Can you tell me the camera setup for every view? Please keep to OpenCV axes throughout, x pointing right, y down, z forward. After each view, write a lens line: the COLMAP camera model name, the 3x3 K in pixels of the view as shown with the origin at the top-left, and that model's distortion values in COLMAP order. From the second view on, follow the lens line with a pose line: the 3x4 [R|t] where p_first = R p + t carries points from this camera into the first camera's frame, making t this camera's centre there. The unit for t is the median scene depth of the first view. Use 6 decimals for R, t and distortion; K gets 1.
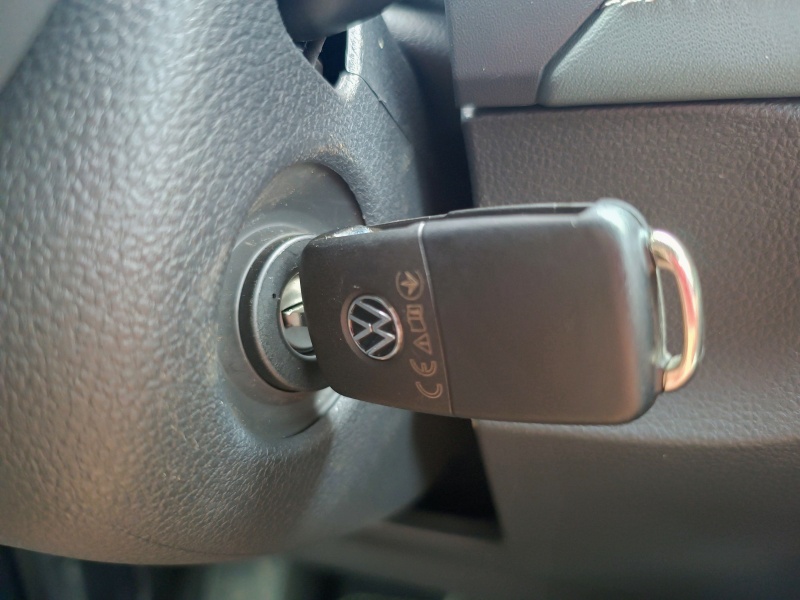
lens RADIAL K [[677.1, 0, 400.0], [0, 677.1, 300.0], [0, 0, 1]] dist [-0.108140, -0.009722]
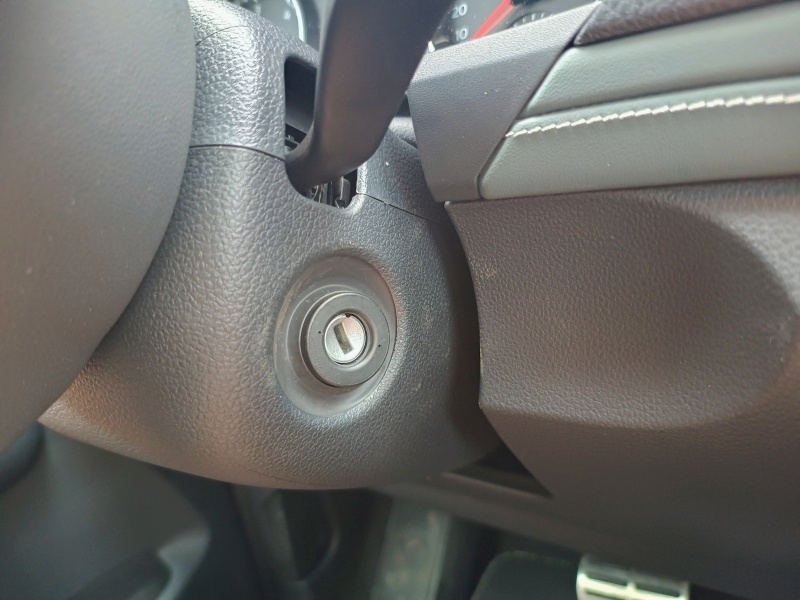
lens RADIAL K [[677.1, 0, 400.0], [0, 677.1, 300.0], [0, 0, 1]] dist [-0.108140, -0.009722]
pose [[0.950026, -0.029590, -0.310766, 0.736252], [0.044952, 0.998090, 0.042387, -0.207148], [0.308918, -0.054238, 0.949541, -0.760360]]
